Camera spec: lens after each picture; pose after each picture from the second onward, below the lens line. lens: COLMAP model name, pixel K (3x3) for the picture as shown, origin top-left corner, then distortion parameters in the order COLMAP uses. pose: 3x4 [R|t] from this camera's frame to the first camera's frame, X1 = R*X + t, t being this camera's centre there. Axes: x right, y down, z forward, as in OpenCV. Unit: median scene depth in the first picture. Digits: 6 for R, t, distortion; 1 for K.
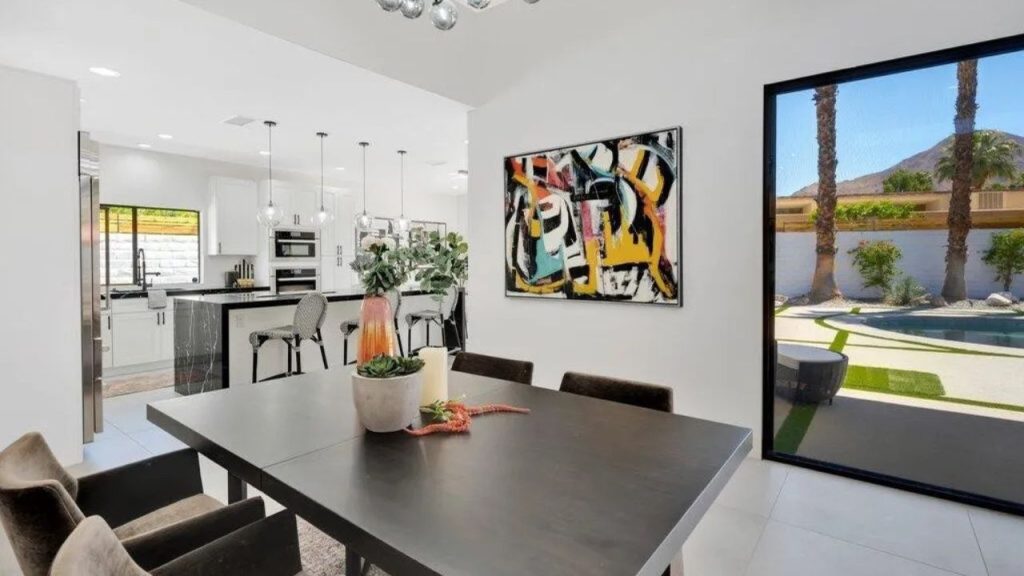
lens RADIAL K [[480.9, 0, 509.9], [0, 480.9, 264.4], [0, 0, 1]] dist [0.000449, 0.000044]
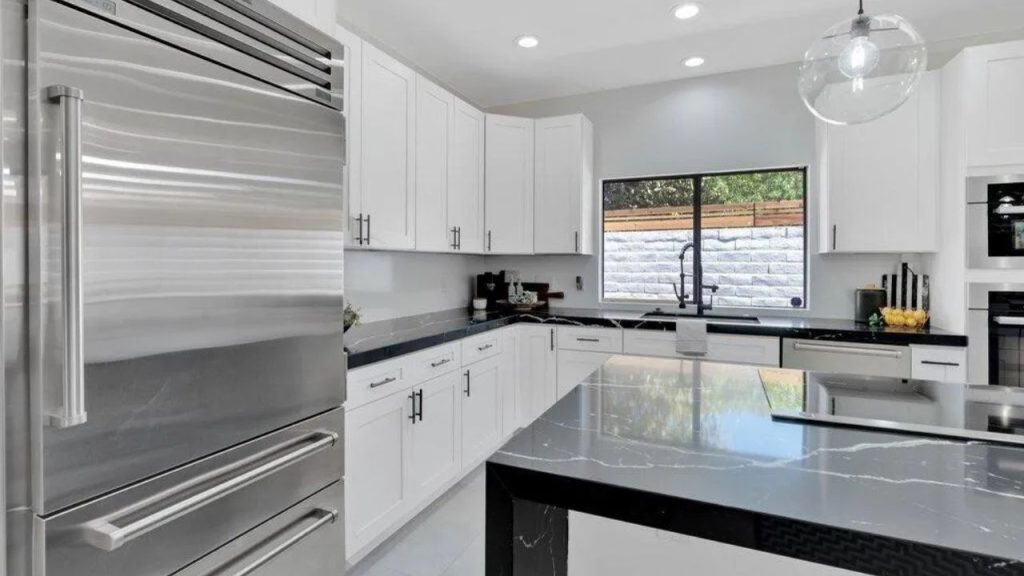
lens RADIAL K [[480.9, 0, 509.9], [0, 480.9, 264.4], [0, 0, 1]] dist [0.000449, 0.000044]
pose [[0.241969, 0.005882, -0.970266, -0.224788], [-0.012338, 0.999919, 0.002985, -0.005847], [0.970206, 0.011249, 0.242022, 0.566396]]
